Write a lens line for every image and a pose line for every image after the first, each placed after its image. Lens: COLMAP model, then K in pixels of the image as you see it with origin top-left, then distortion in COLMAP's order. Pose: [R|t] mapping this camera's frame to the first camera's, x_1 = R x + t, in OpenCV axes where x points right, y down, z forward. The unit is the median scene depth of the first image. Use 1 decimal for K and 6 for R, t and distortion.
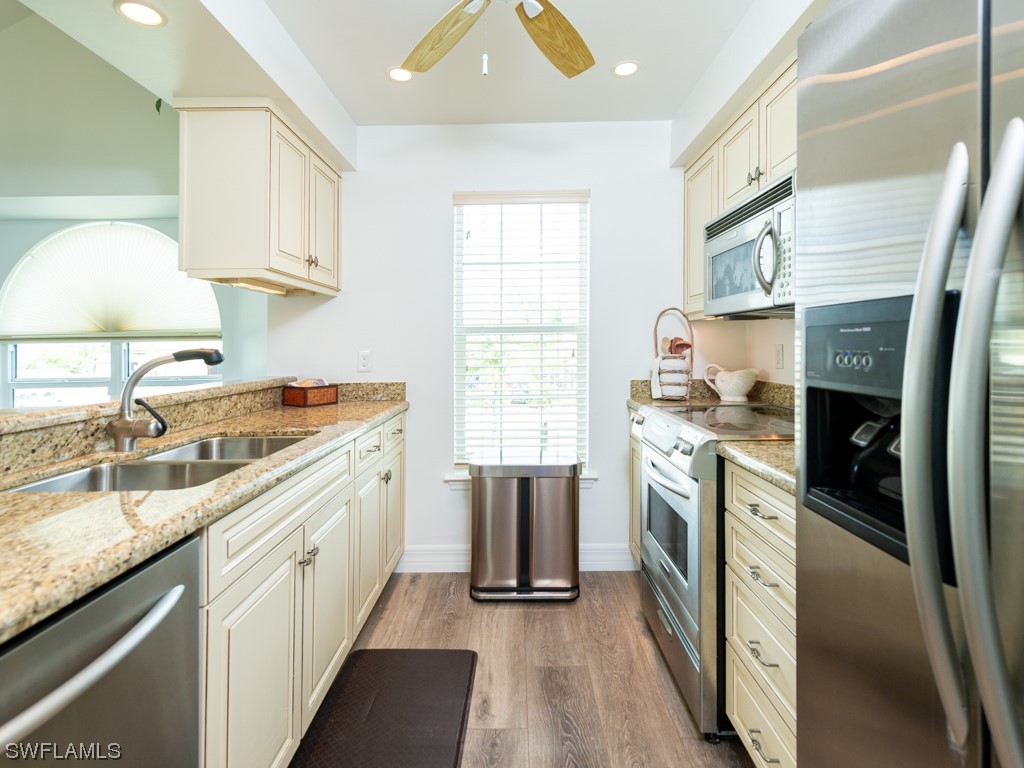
lens RADIAL K [[498.7, 0, 497.2], [0, 498.7, 375.5], [0, 0, 1]] dist [0.015388, -0.007189]
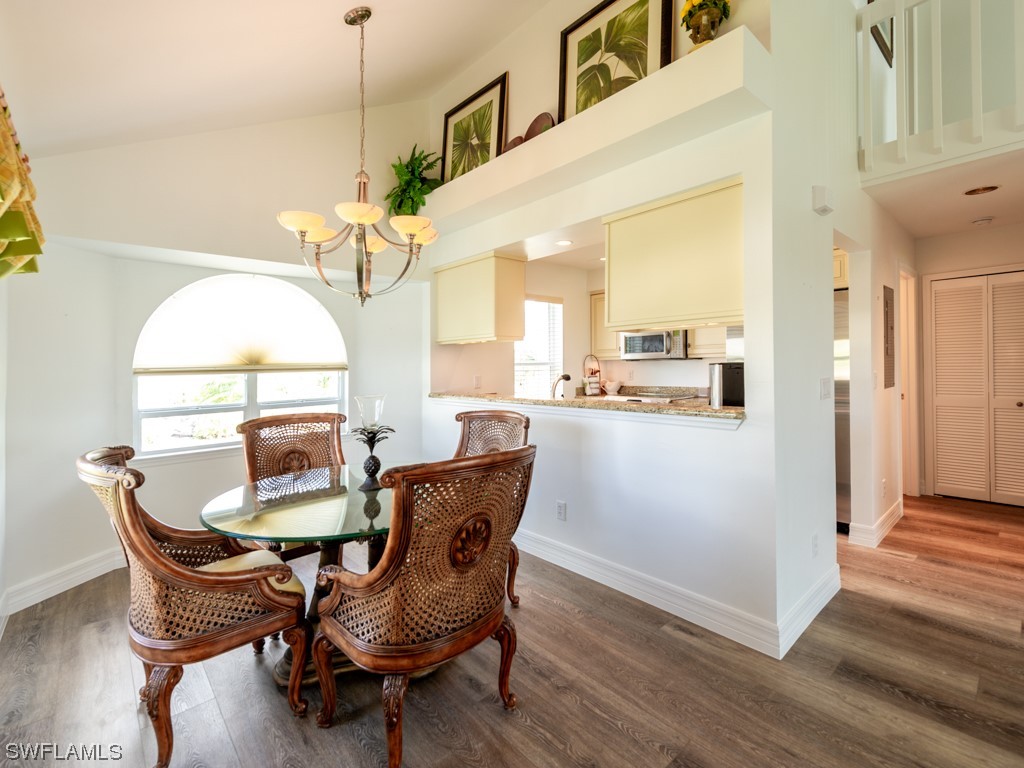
lens RADIAL K [[462.8, 0, 506.5], [0, 462.8, 377.4], [0, 0, 1]] dist [0.002593, -0.002104]
pose [[0.736412, -0.019045, 0.676265, -1.360191], [0.051917, 0.998247, -0.028422, 0.006709], [-0.674538, 0.056040, 0.736110, -0.283303]]
